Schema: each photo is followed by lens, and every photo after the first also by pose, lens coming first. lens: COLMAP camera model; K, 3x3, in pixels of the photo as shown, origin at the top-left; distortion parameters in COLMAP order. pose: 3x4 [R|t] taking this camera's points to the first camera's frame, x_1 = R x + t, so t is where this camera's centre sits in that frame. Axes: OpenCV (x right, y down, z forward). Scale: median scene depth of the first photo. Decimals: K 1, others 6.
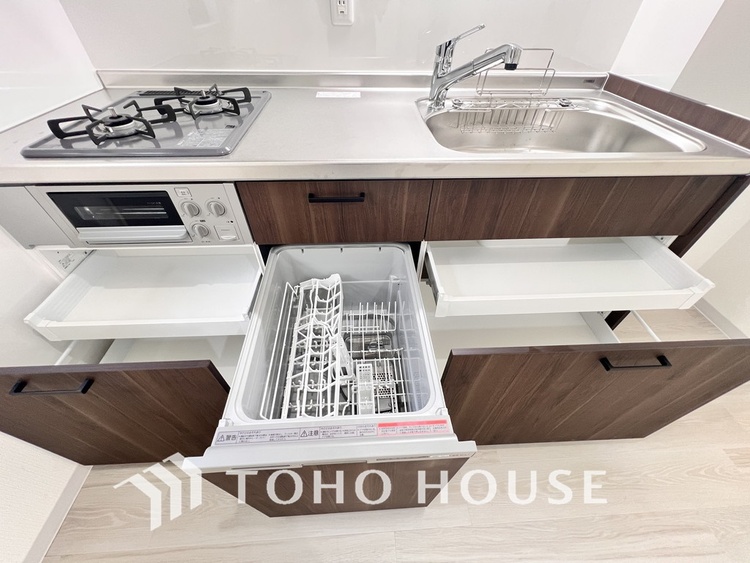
lens RADIAL K [[297.8, 0, 375.0], [0, 297.8, 281.5], [0, 0, 1]] dist [0.001171, 0.000103]
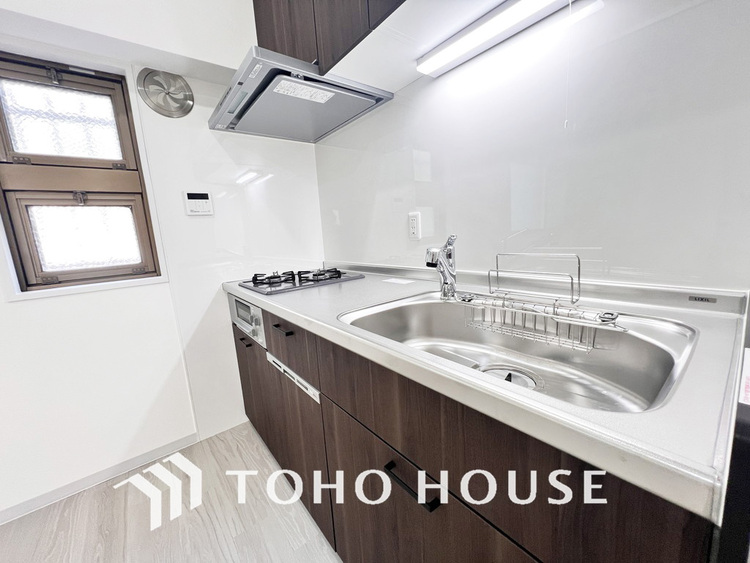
lens RADIAL K [[300.2, 0, 375.0], [0, 300.2, 281.5], [0, 0, 1]] dist [0.000142, 0.000003]
pose [[0.501139, 0.085294, -0.861153, 1.168198], [-0.524328, 0.821594, -0.223751, -0.288232], [0.688433, 0.563657, 0.456454, 0.337976]]
